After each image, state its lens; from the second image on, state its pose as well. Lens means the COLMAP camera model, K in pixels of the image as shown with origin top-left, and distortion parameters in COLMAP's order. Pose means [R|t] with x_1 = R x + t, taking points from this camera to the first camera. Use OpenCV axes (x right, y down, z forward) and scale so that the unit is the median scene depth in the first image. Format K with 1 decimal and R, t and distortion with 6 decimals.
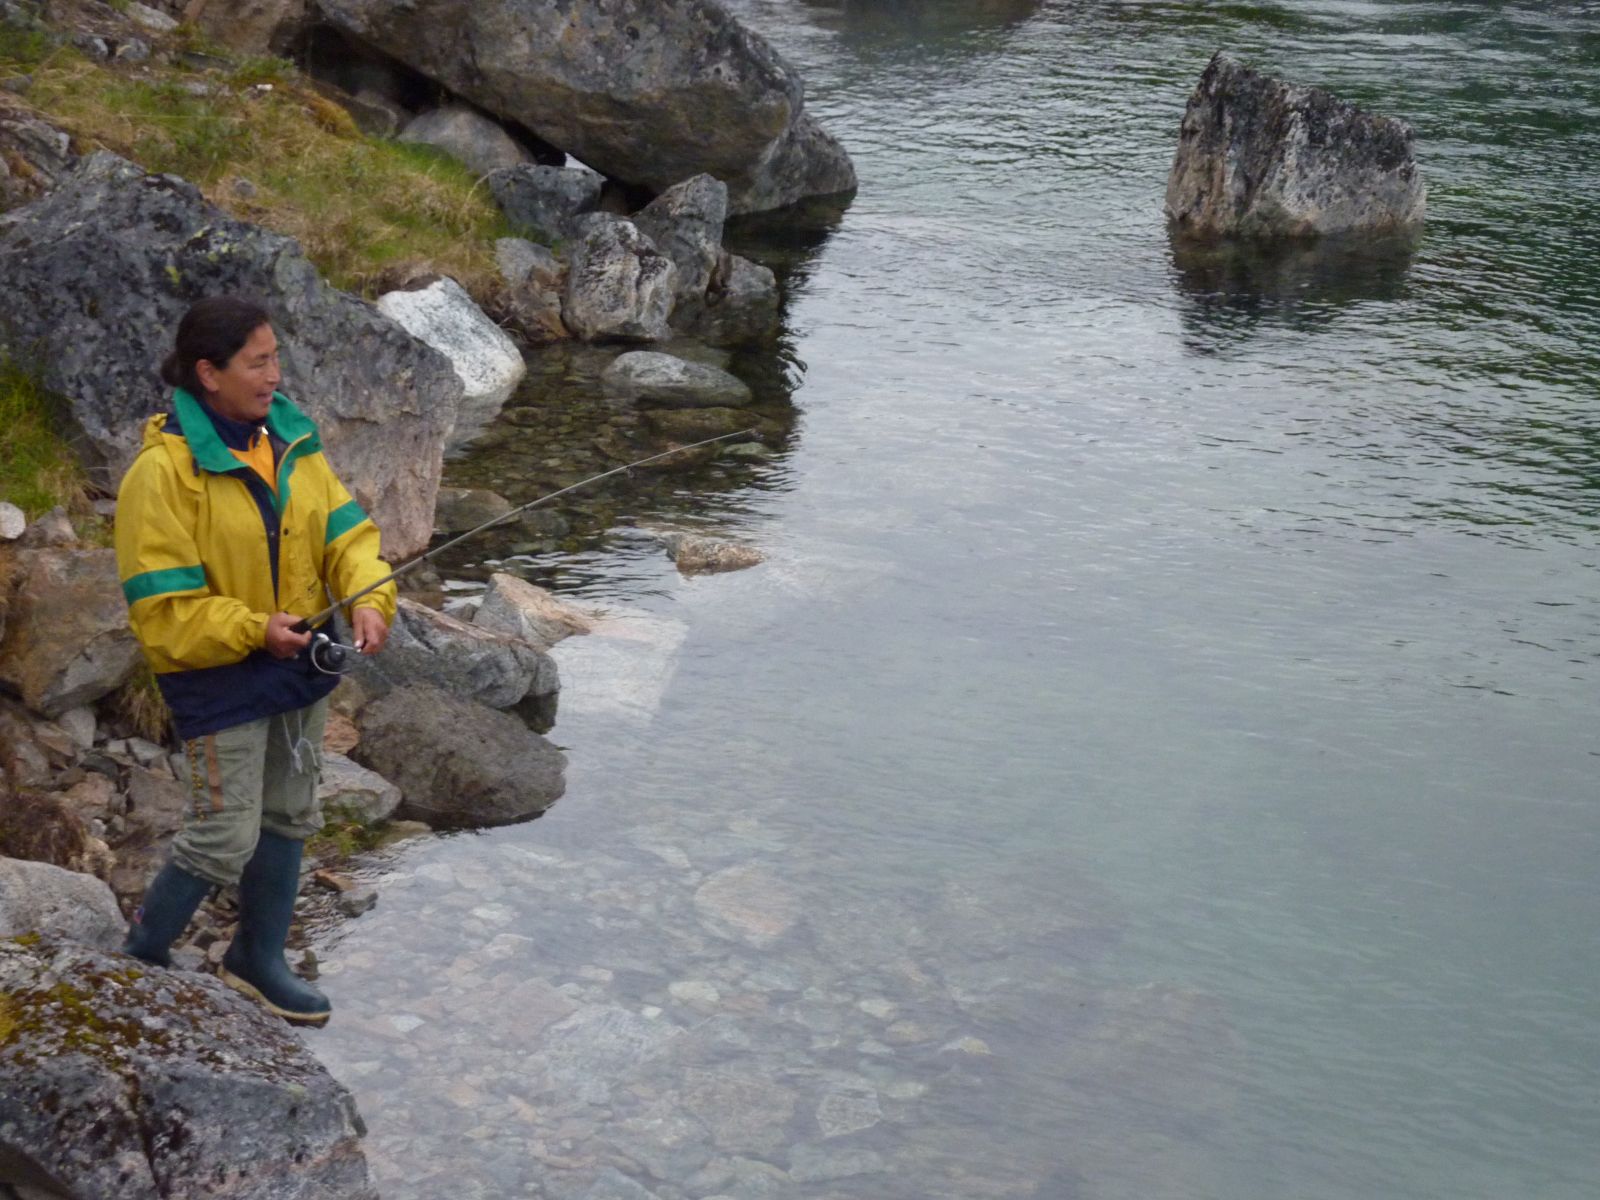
lens RADIAL K [[3528.8, 0, 800.0], [0, 3528.8, 600.0], [0, 0, 1]] dist [0.038727, -0.424413]
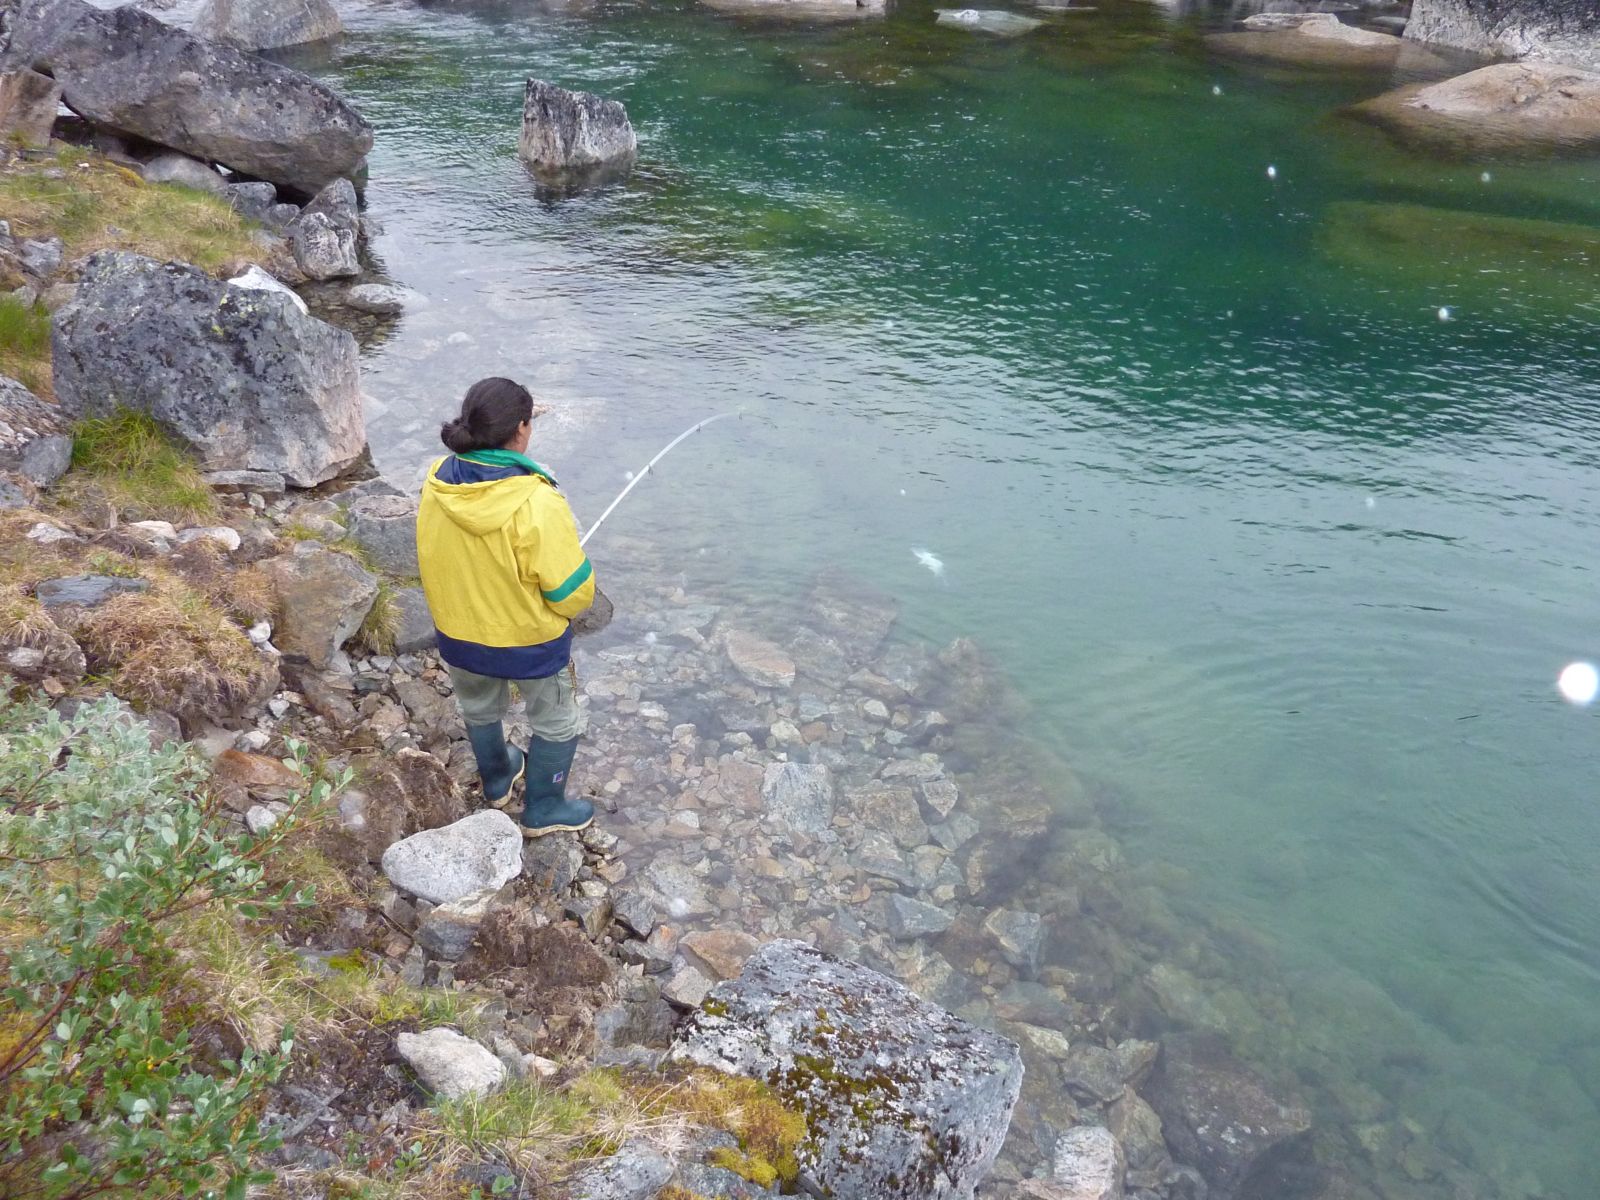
lens RADIAL K [[1195.0, 0, 793.1], [0, 1195.0, 591.7], [0, 0, 1]] dist [-0.038624, 0.000113]
pose [[0.866263, -0.278307, 0.414891, -0.204289], [0.146568, 0.935496, 0.321503, -0.113921], [-0.477605, -0.217696, 0.851177, 0.394000]]
